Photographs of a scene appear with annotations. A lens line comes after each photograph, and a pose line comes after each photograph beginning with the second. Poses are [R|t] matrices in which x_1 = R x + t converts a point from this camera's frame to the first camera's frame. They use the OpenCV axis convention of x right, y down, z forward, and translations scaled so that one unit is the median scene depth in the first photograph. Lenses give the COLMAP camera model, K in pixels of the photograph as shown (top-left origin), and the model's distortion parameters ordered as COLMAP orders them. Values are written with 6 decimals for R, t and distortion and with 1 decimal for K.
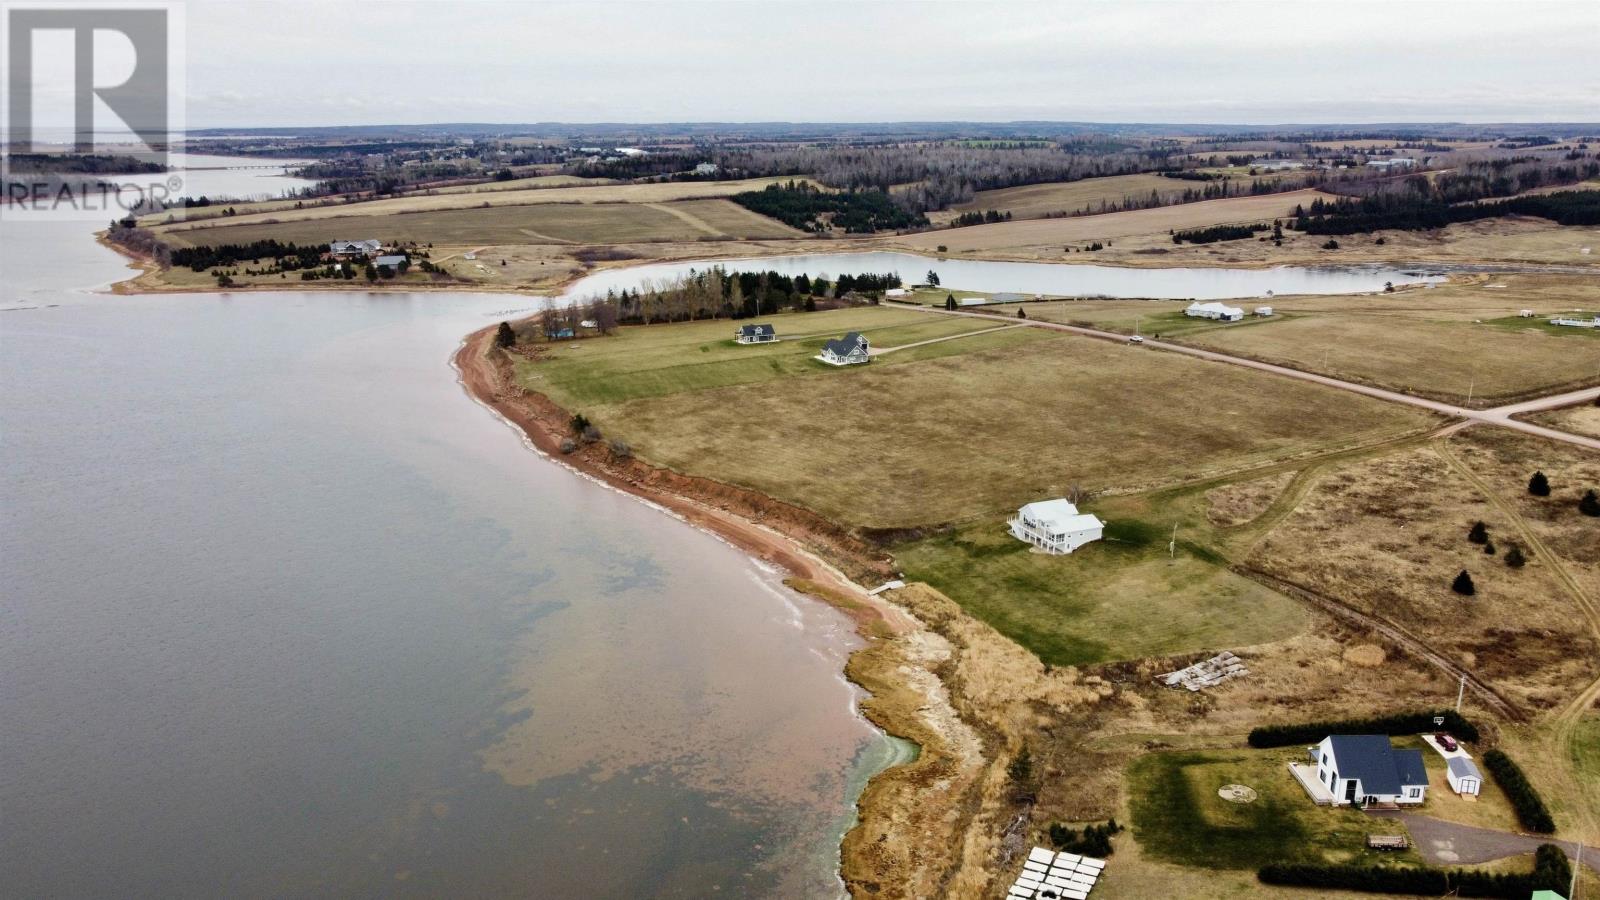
lens RADIAL K [[1213.2, 0, 798.4], [0, 1213.2, 451.2], [0, 0, 1]] dist [0.000990, -0.012916]
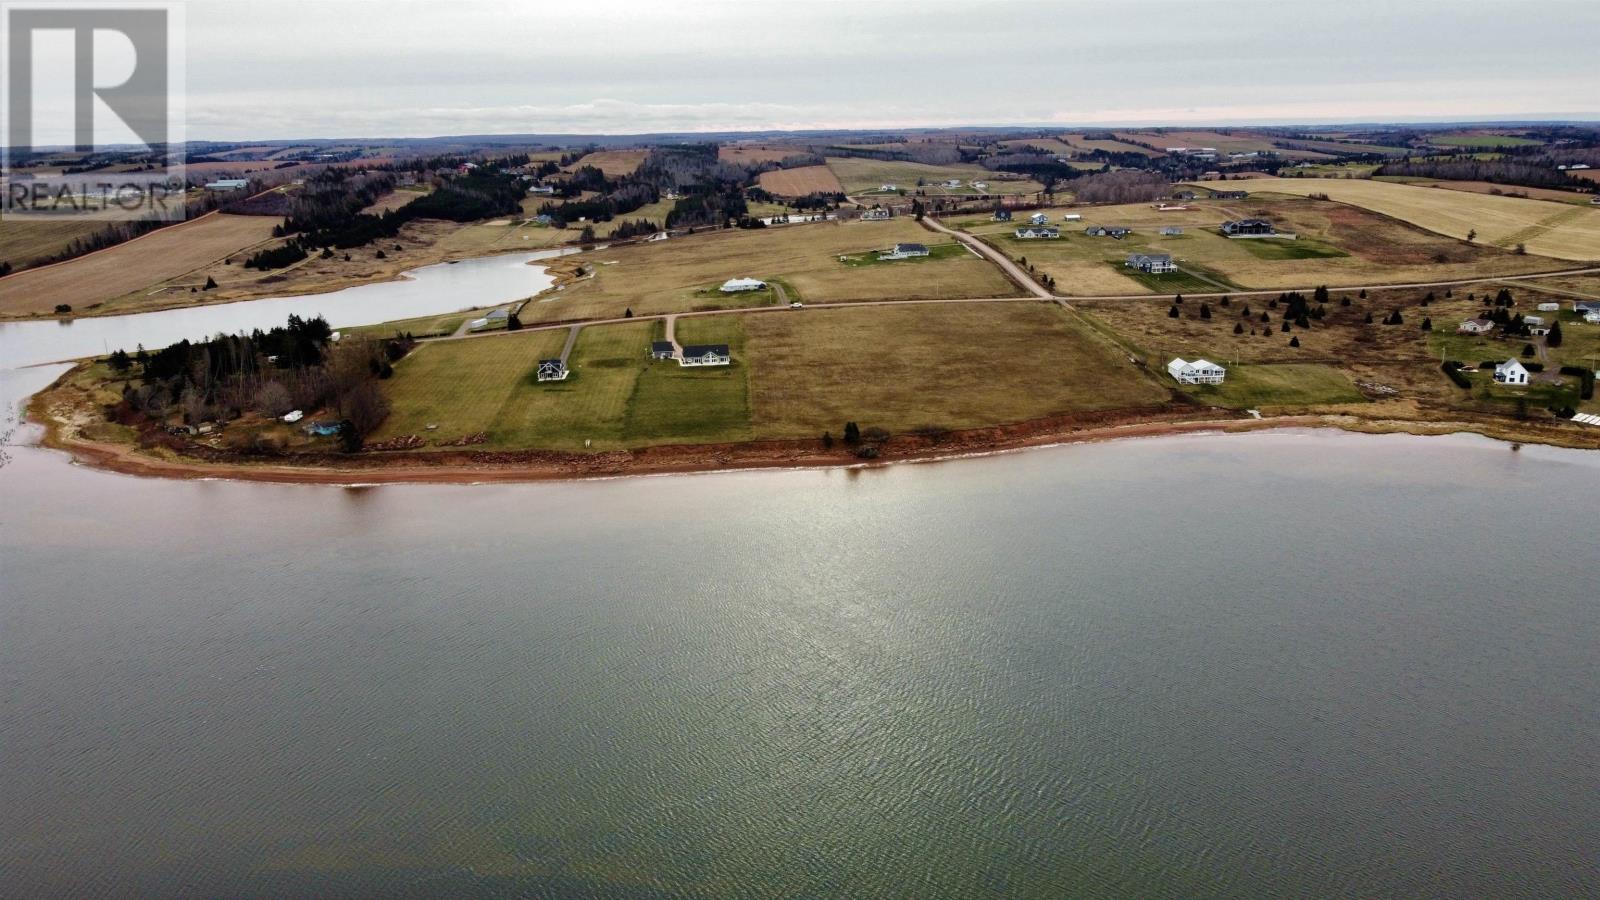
lens RADIAL K [[1213.2, 0, 798.4], [0, 1213.2, 451.2], [0, 0, 1]] dist [0.000990, -0.012916]
pose [[0.353311, -0.247543, 0.902161, -0.568661], [0.265387, 0.951260, 0.157082, -0.090747], [-0.897074, 0.183922, 0.401785, 0.315436]]
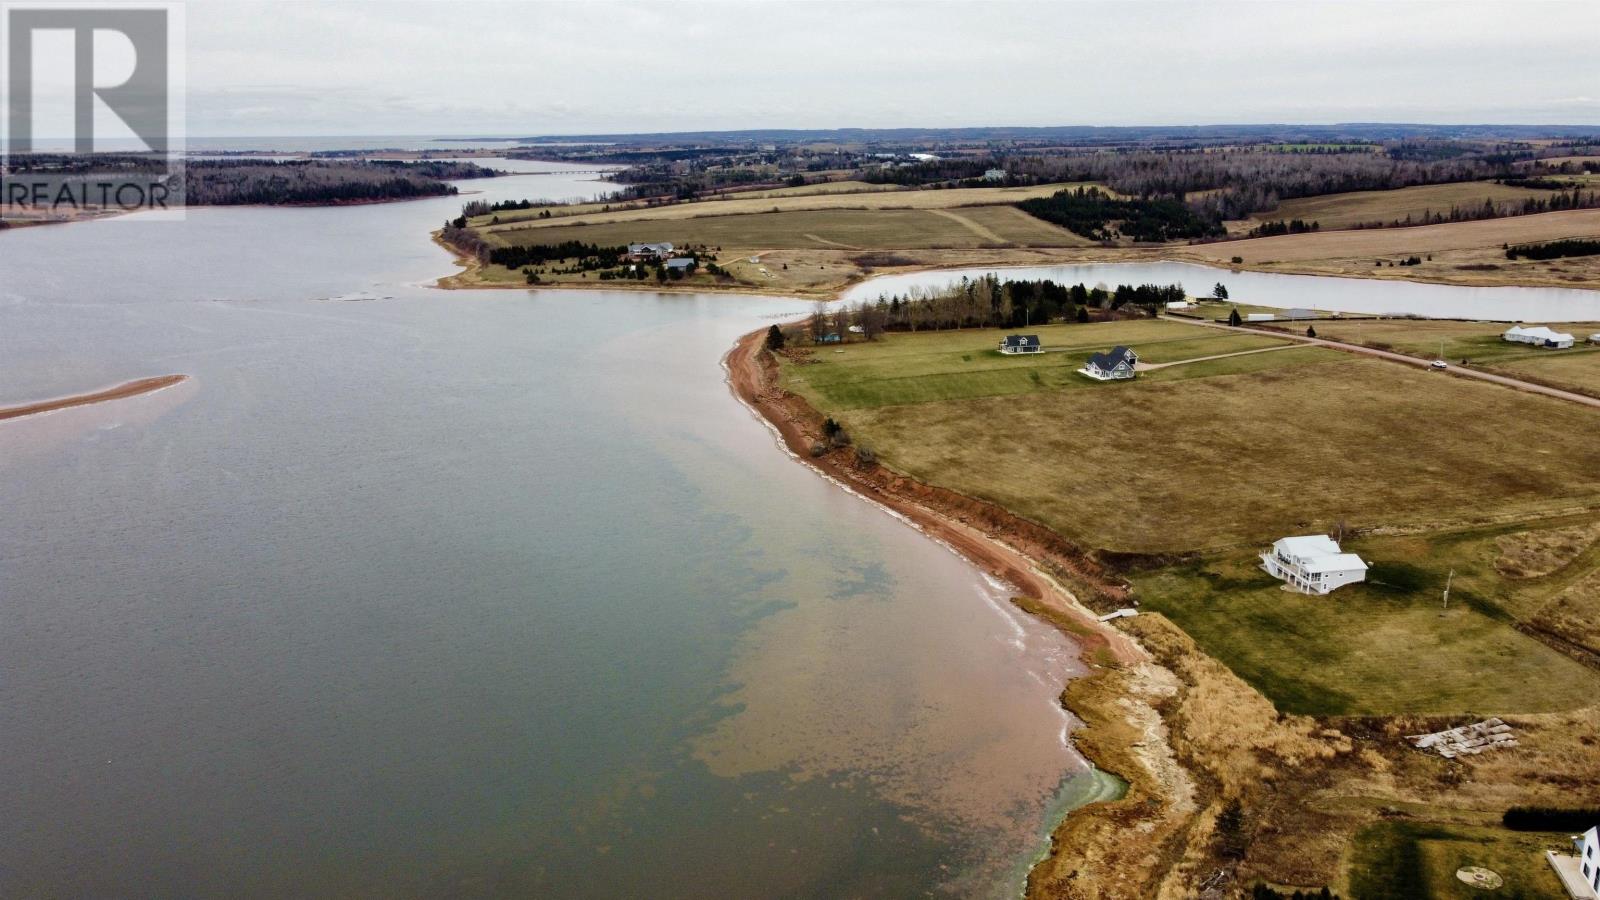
lens RADIAL K [[1213.2, 0, 798.4], [0, 1213.2, 451.2], [0, 0, 1]] dist [0.000990, -0.012916]
pose [[0.971834, 0.053362, -0.229546, 0.013970], [-0.054224, 0.998526, 0.002553, -0.002048], [0.229344, 0.009966, 0.973294, 0.001073]]
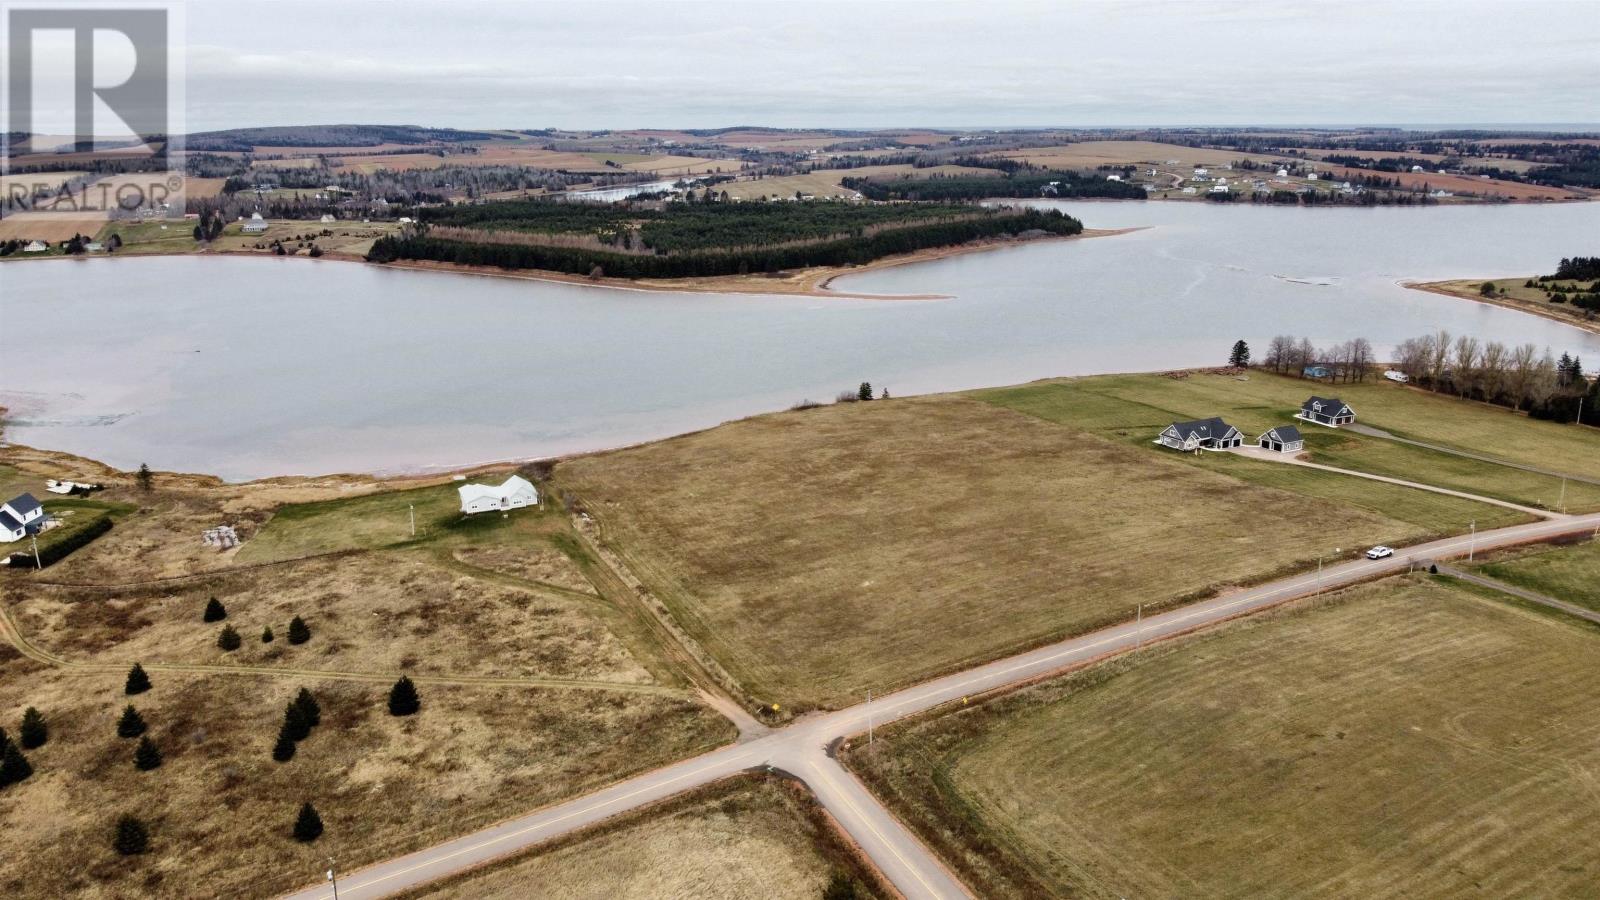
lens RADIAL K [[1213.2, 0, 798.4], [0, 1213.2, 451.2], [0, 0, 1]] dist [0.000990, -0.012916]
pose [[-0.023019, 0.260034, -0.965325, 0.472080], [-0.254457, 0.932257, 0.257194, -0.124325], [0.966810, 0.251554, 0.044707, 0.451750]]
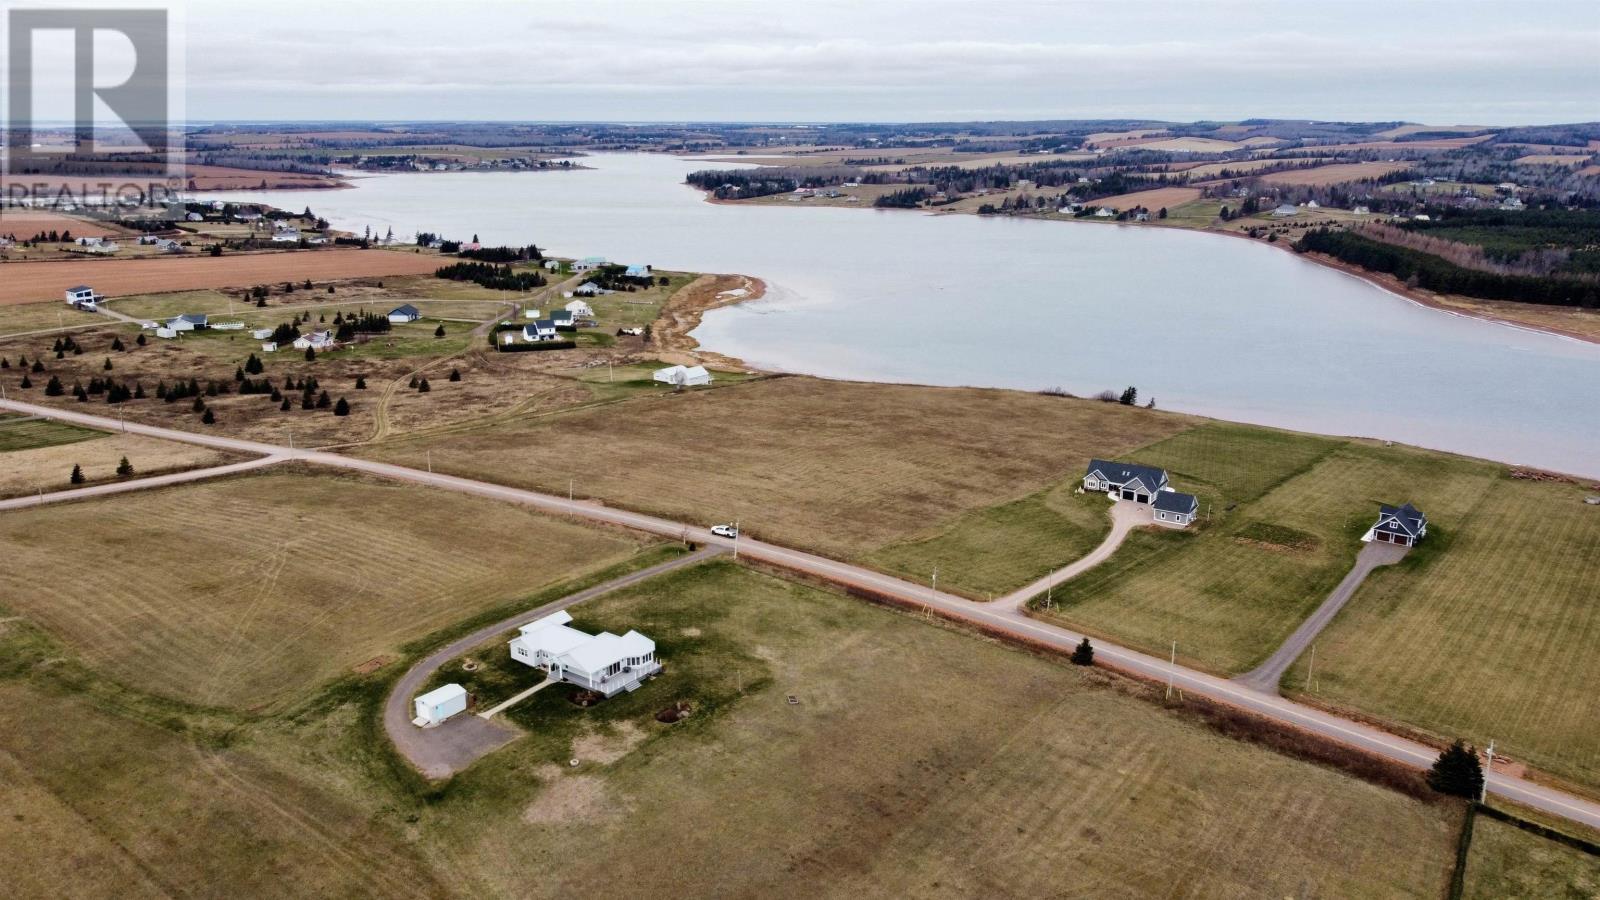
lens RADIAL K [[1213.2, 0, 798.4], [0, 1213.2, 451.2], [0, 0, 1]] dist [0.000990, -0.012916]
pose [[-0.888011, 0.118192, -0.444372, 0.299177], [-0.124737, 0.868245, 0.480199, -0.239500], [0.442580, 0.481852, -0.756269, 0.869935]]
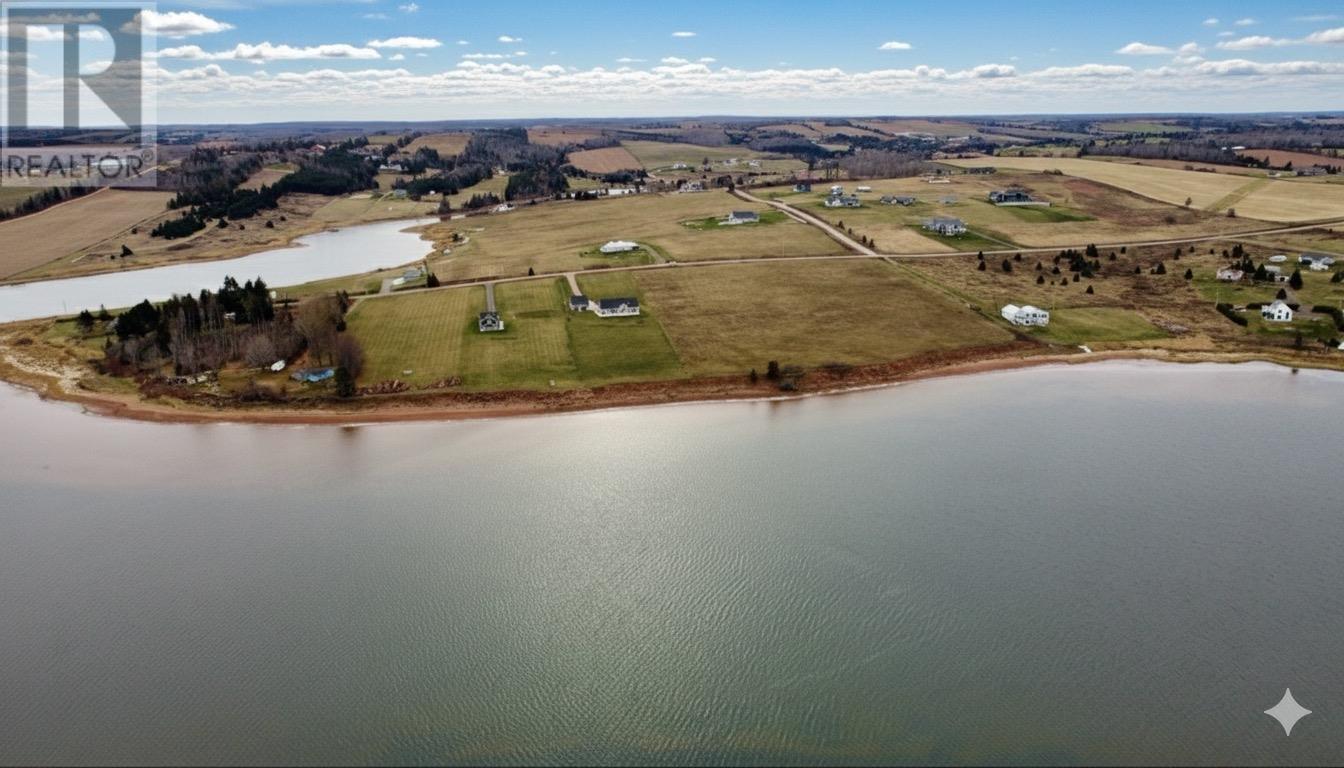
lens RADIAL K [[1016.3, 0, 664.5], [0, 1016.3, 389.1], [0, 0, 1]] dist [-0.000429, 0.011568]
pose [[0.267996, -0.256113, 0.928754, -0.588974], [0.270490, 0.945246, 0.182609, -0.111479], [-0.924670, 0.202280, 0.322597, 0.389350]]
